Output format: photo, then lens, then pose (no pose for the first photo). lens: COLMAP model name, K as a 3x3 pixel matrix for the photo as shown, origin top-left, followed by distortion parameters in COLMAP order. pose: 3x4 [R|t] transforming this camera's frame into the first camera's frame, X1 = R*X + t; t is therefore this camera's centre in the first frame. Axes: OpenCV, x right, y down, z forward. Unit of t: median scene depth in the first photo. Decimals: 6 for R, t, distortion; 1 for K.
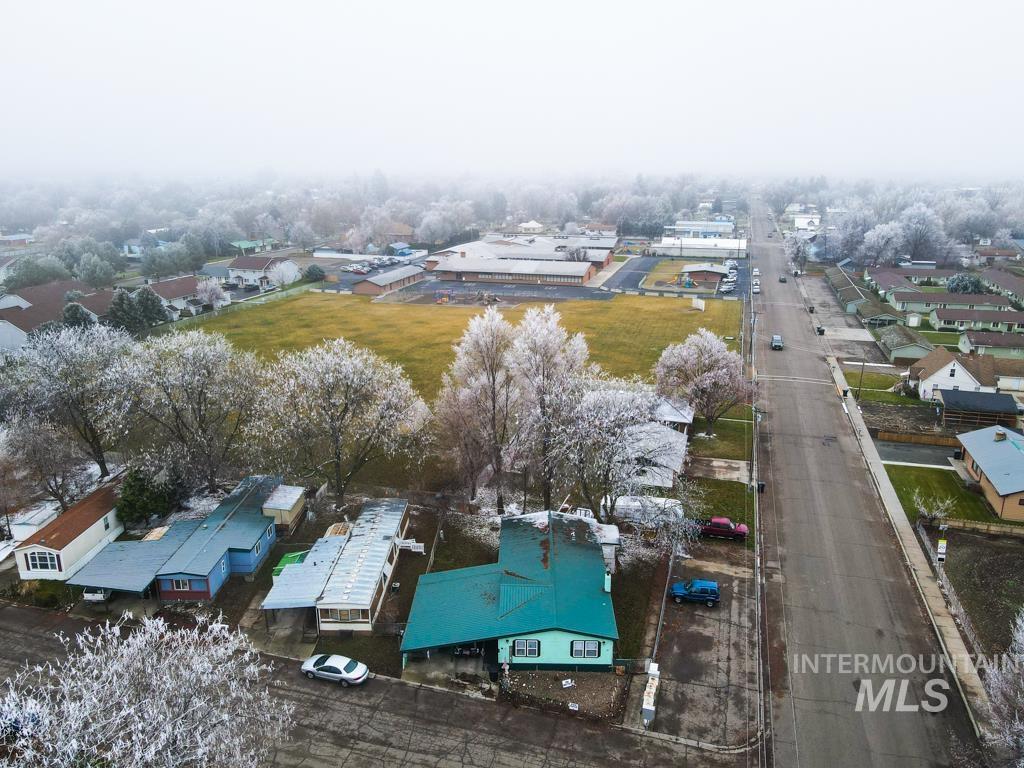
lens RADIAL K [[747.5, 0, 513.1], [0, 747.5, 384.2], [0, 0, 1]] dist [0.008235, 0.015842]
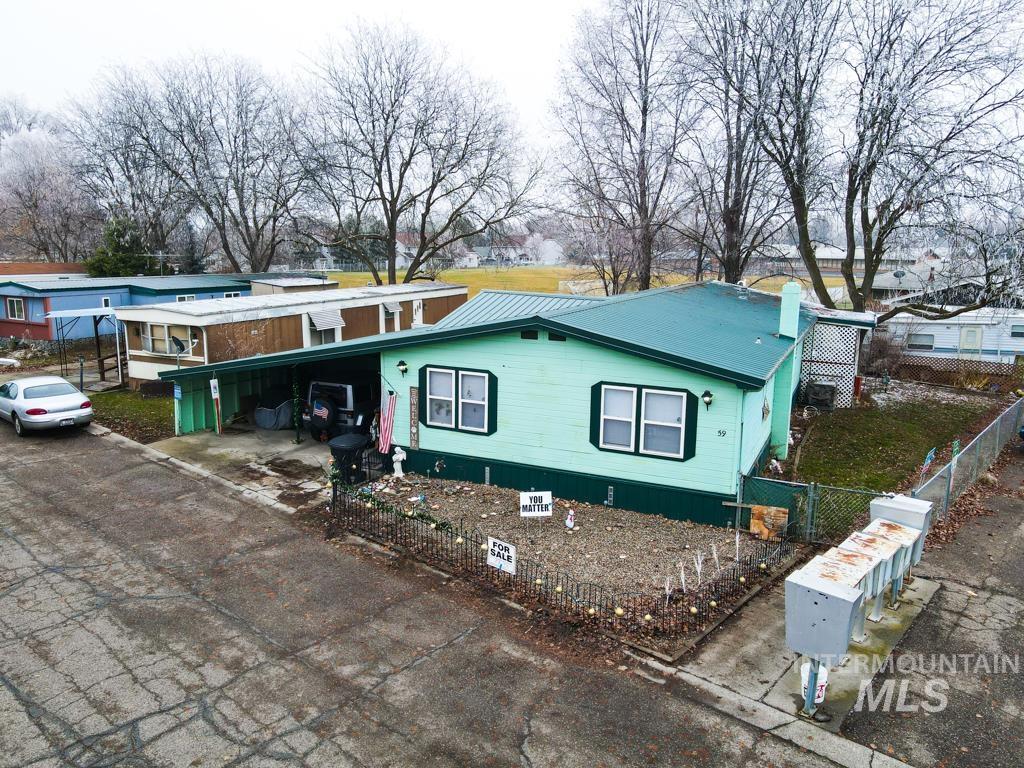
lens RADIAL K [[747.5, 0, 514.8], [0, 747.5, 385.0], [0, 0, 1]] dist [0.008235, 0.015842]
pose [[0.912029, 0.090043, -0.400119, 0.168548], [-0.132322, 0.988032, -0.079266, 0.379694], [0.388194, 0.125237, 0.913029, 0.747529]]
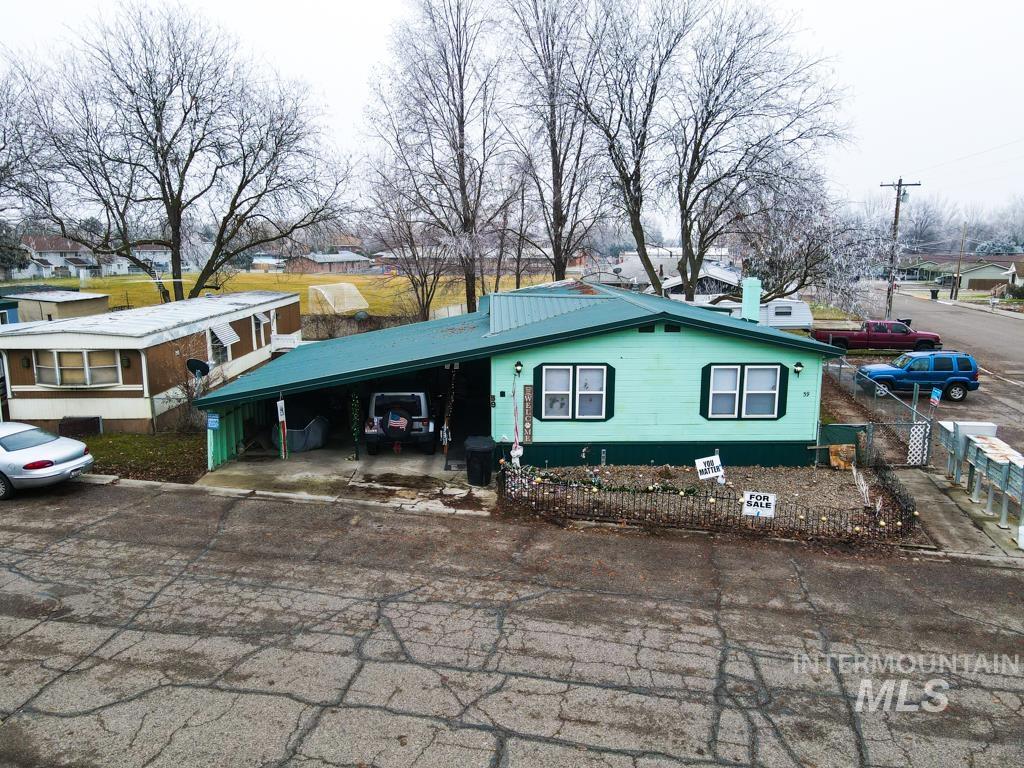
lens RADIAL K [[747.5, 0, 513.5], [0, 747.5, 383.9], [0, 0, 1]] dist [0.008235, 0.015842]
pose [[0.998261, -0.005138, 0.058717, -0.030801], [0.011669, 0.993703, -0.111433, 0.398795], [-0.057775, 0.111925, 0.992036, 0.682227]]
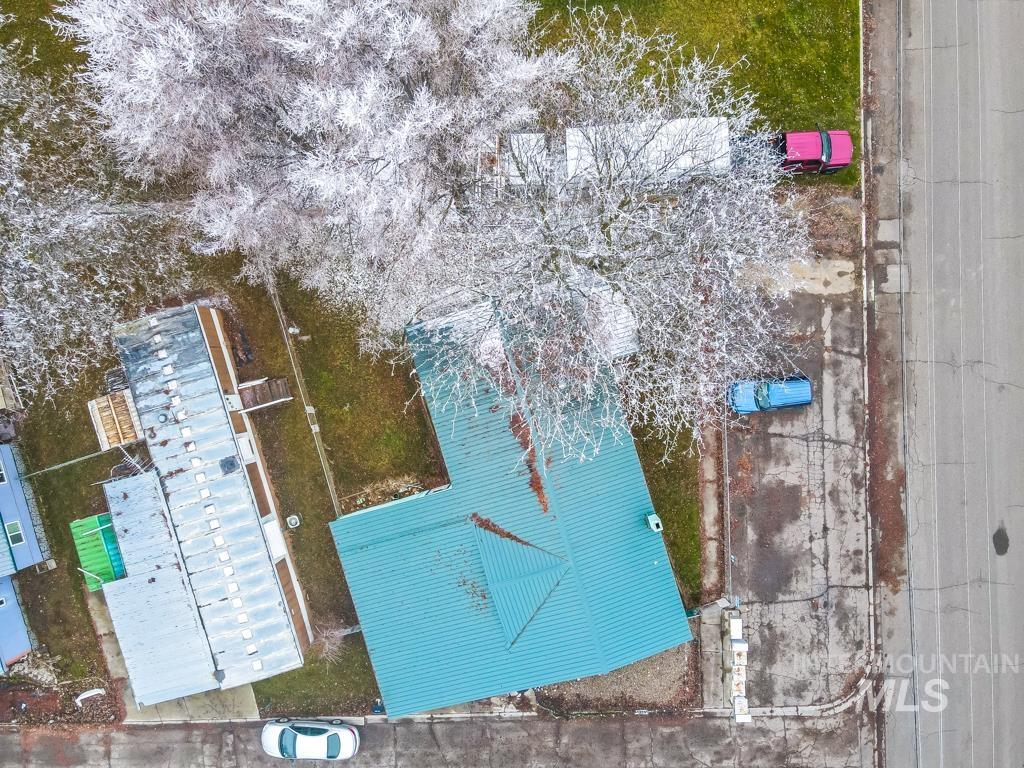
lens RADIAL K [[747.5, 0, 512.7], [0, 747.5, 383.7], [0, 0, 1]] dist [0.008235, 0.015842]
pose [[0.949721, -0.312280, -0.022636, 0.074719], [0.109311, 0.262958, 0.958595, -0.397610], [-0.293397, -0.912872, 0.283872, 1.085075]]
